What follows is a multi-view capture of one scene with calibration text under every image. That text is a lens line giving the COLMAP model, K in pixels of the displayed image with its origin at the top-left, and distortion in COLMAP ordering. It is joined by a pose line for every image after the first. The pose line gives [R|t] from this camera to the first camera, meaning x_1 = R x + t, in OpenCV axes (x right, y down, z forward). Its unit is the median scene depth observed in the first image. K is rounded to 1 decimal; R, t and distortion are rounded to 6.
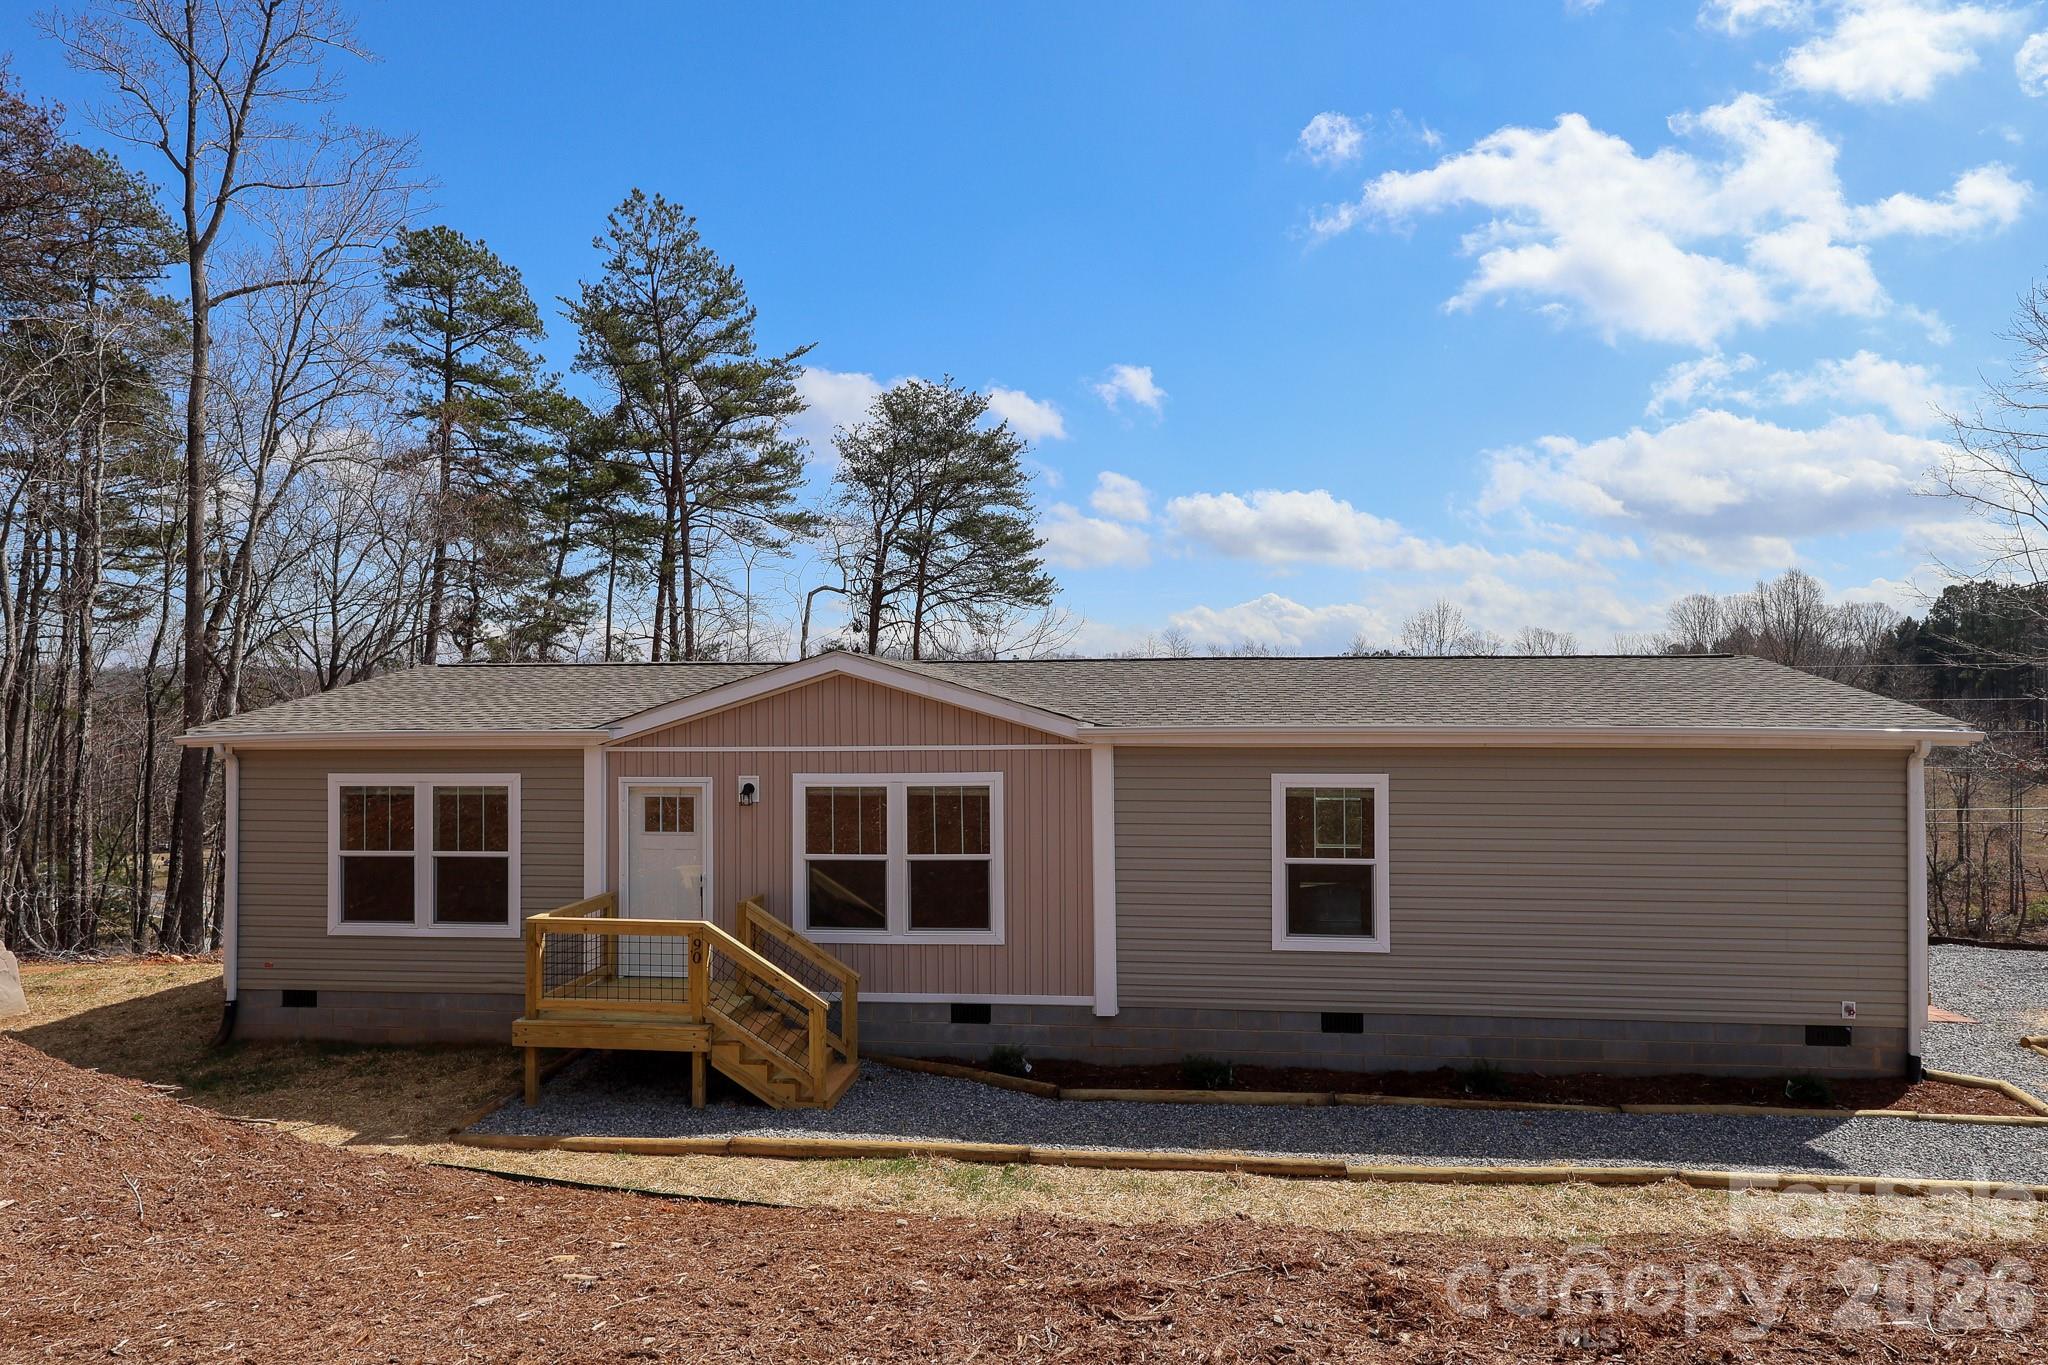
lens RADIAL K [[1275.4, 0, 1051.5], [0, 1275.4, 678.0], [0, 0, 1]] dist [0.003514, 0.000426]
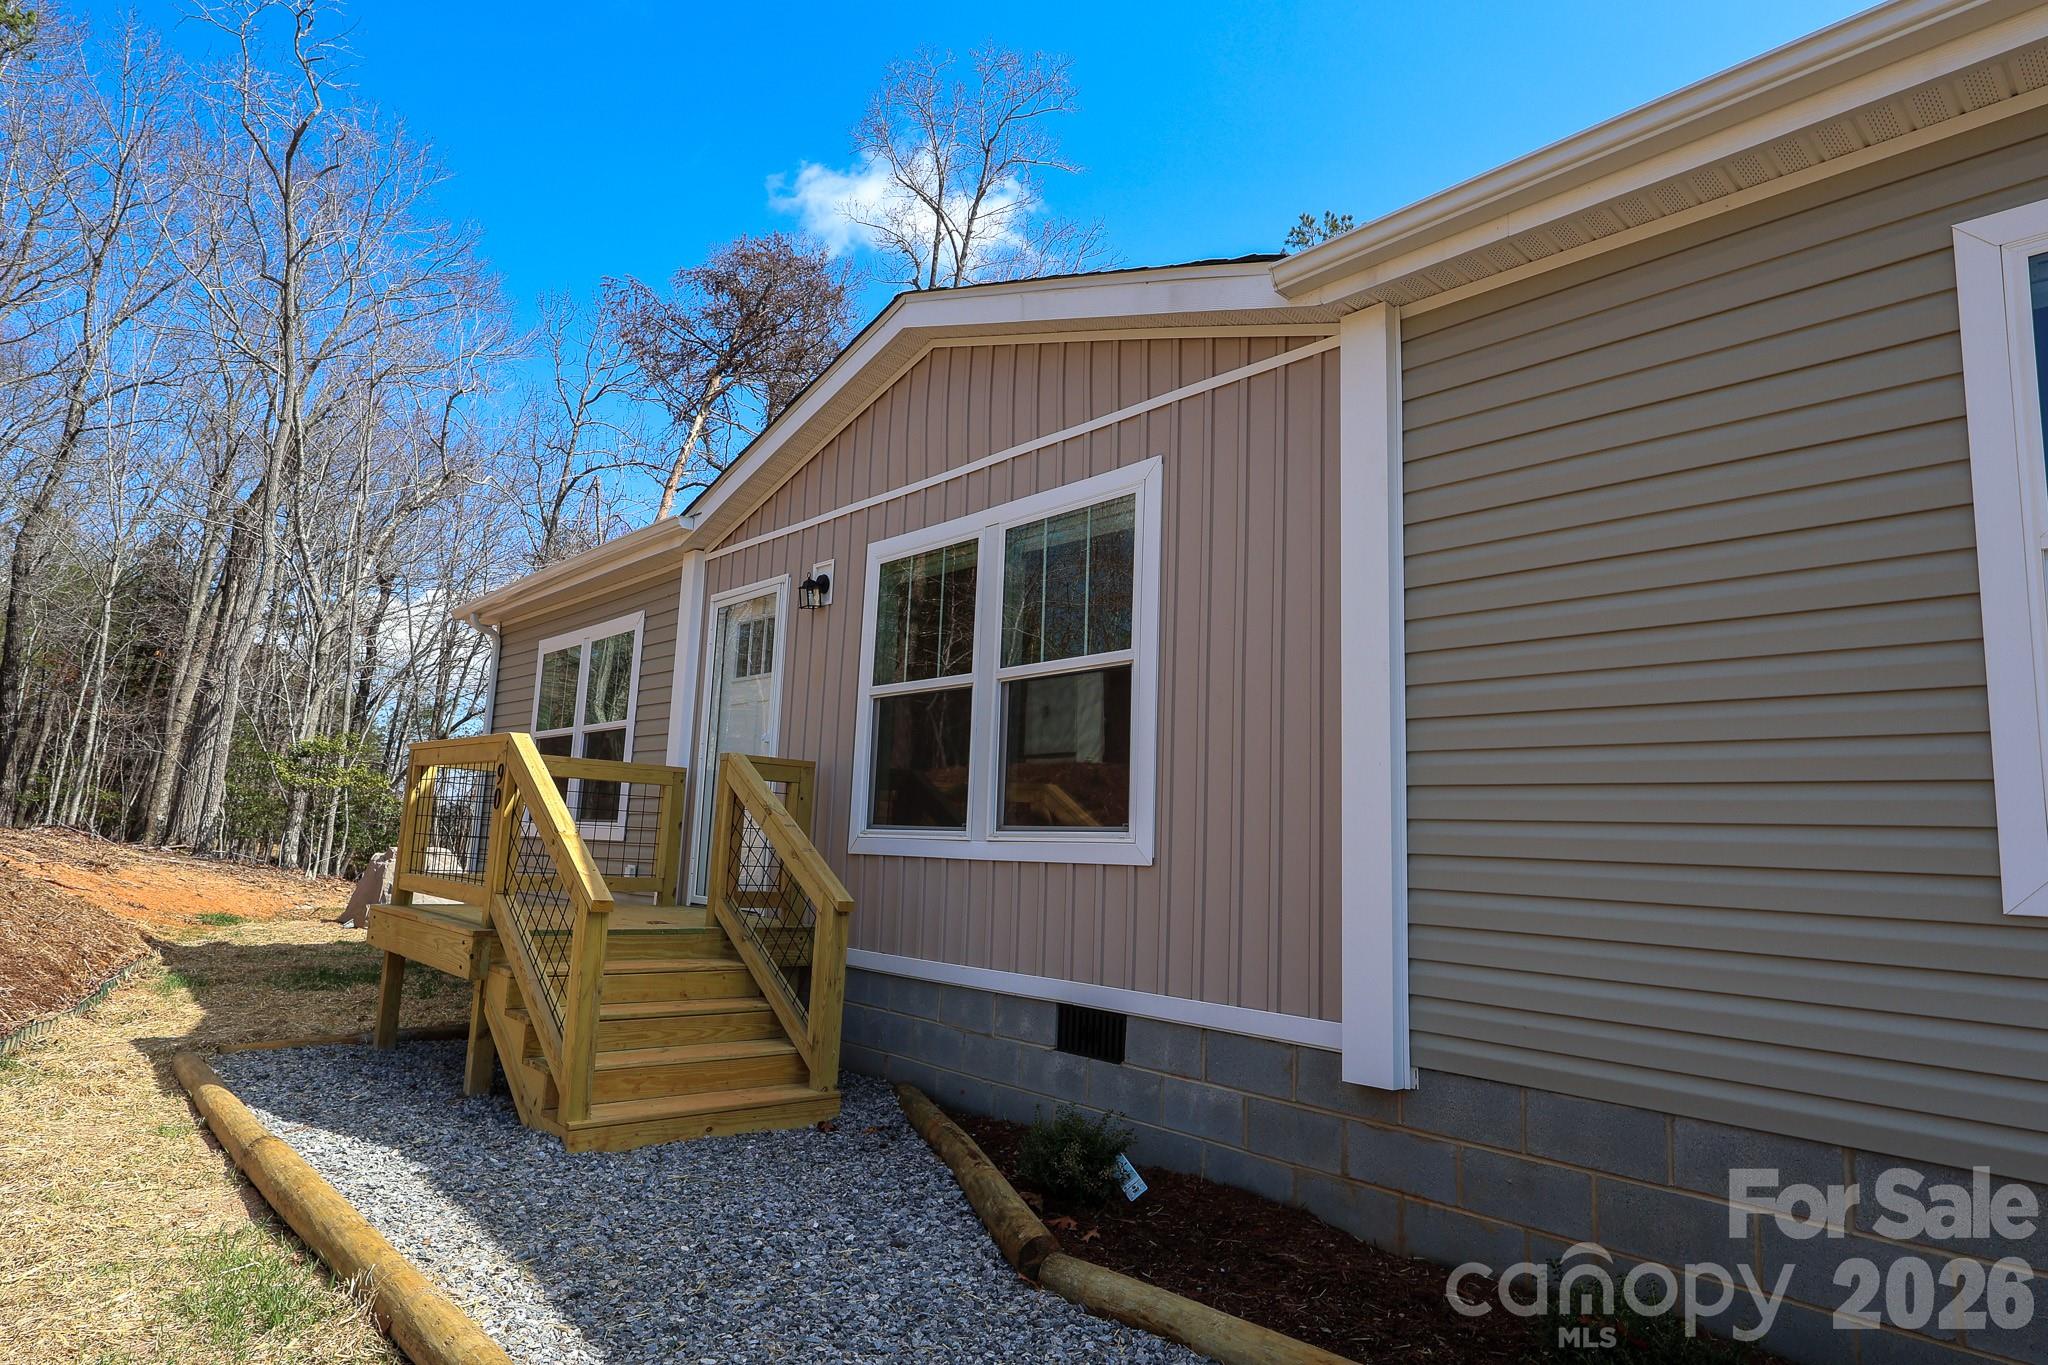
lens RADIAL K [[1158.6, 0, 1034.1], [0, 1158.6, 687.5], [0, 0, 1]] dist [0.000126, -0.000341]
pose [[0.747676, -0.058831, -0.661452, 0.179366], [-0.033725, 0.991419, -0.126300, 0.199044], [0.663207, 0.116740, 0.739276, 0.692630]]
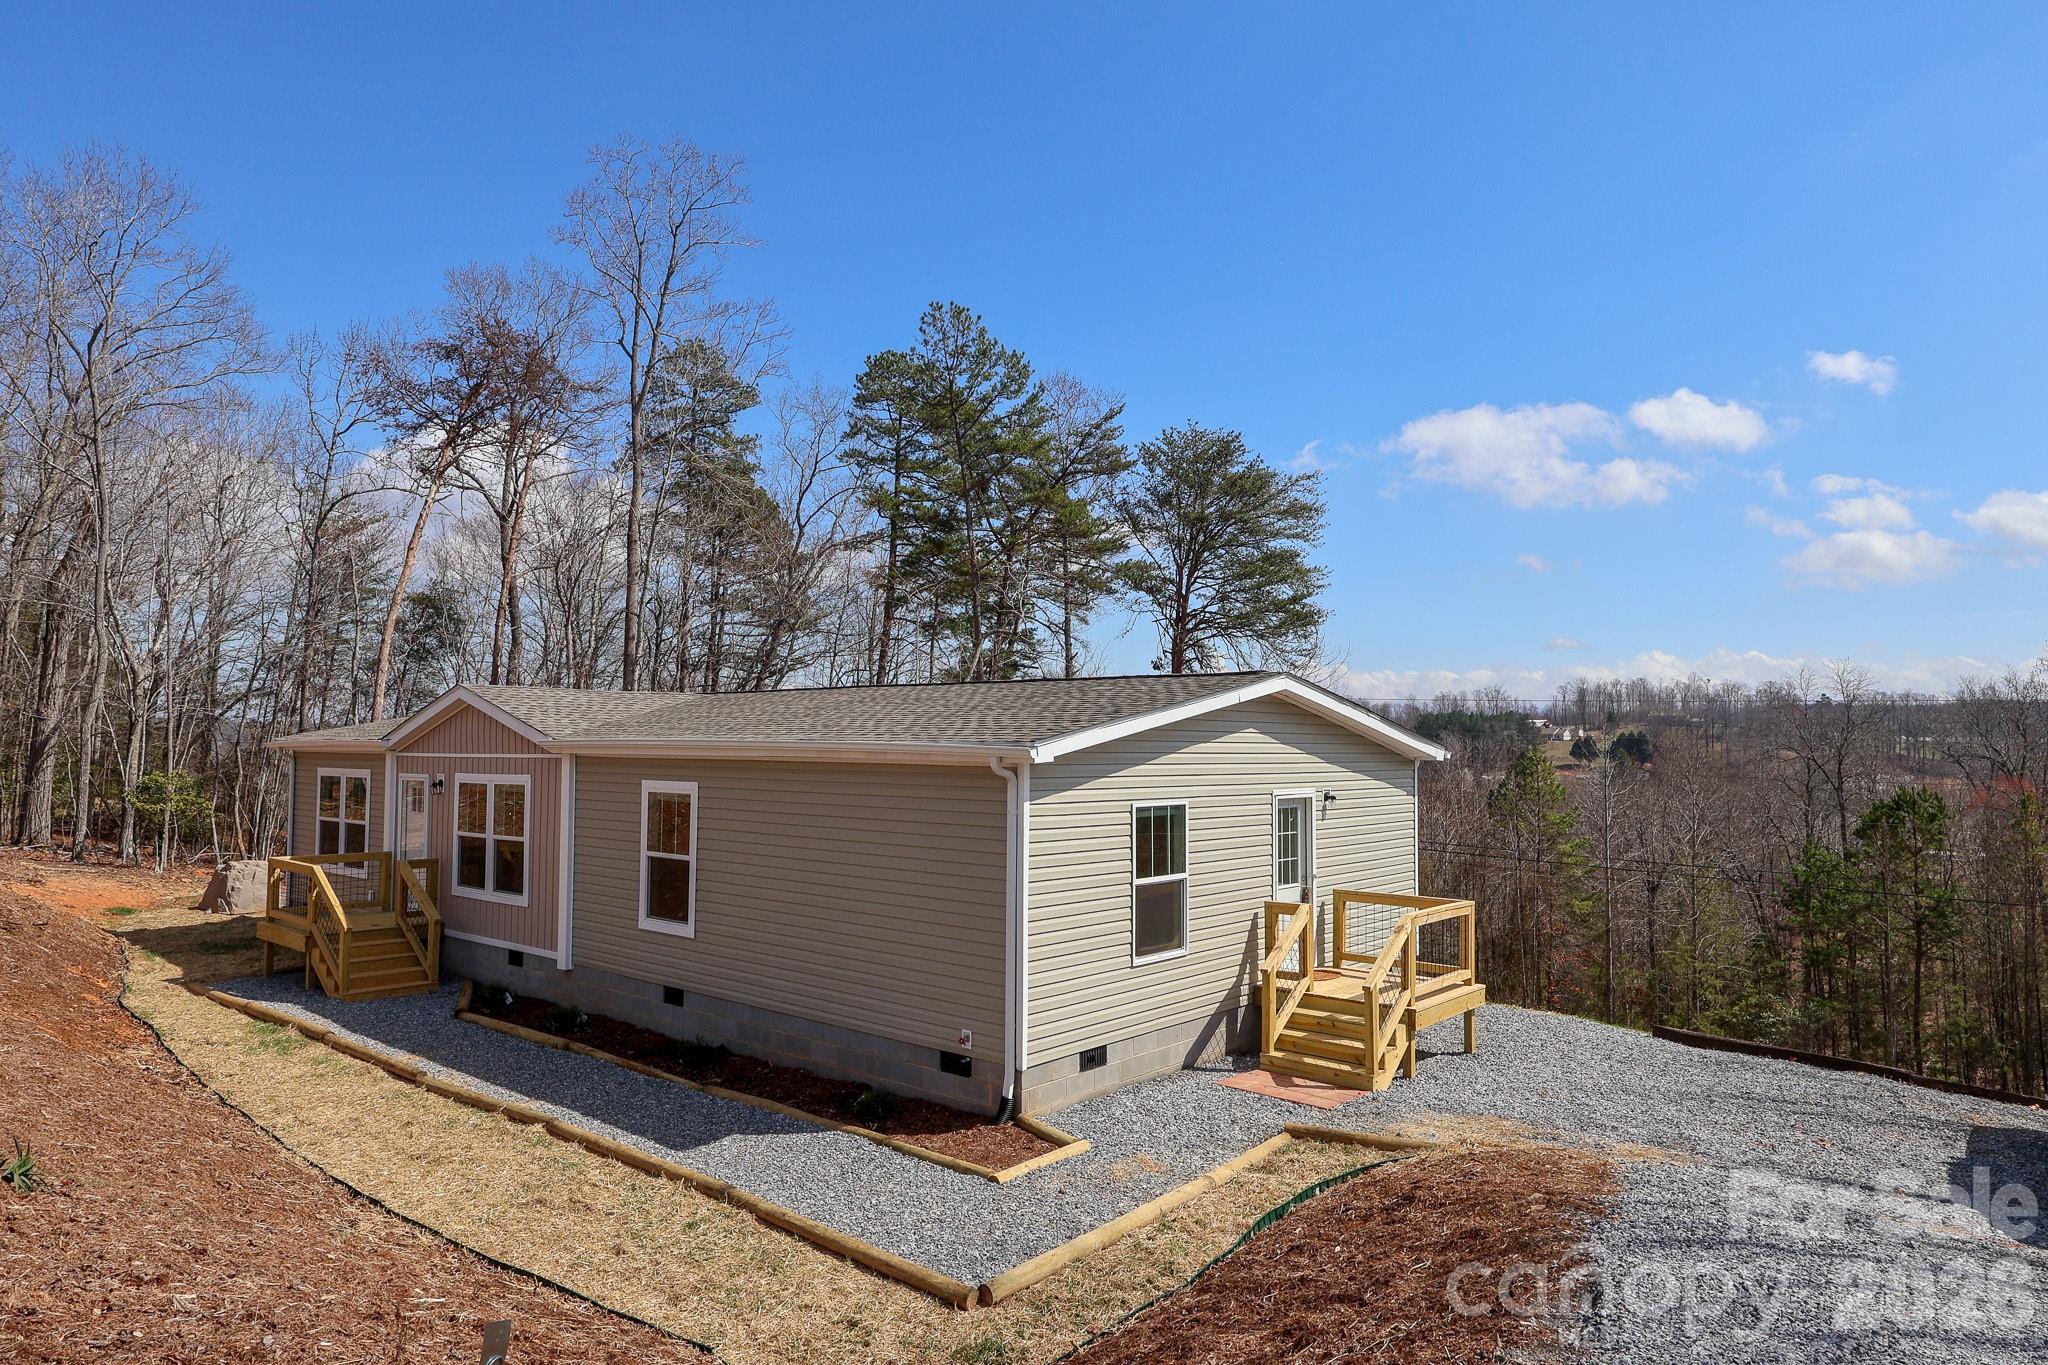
lens RADIAL K [[1295.8, 0, 1067.9], [0, 1295.8, 684.4], [0, 0, 1]] dist [-0.005774, -0.000595]
pose [[0.823158, -0.016529, -0.567572, 1.159703], [0.000266, 0.999587, -0.028724, 0.020026], [0.567812, 0.023493, 0.822823, 0.220147]]
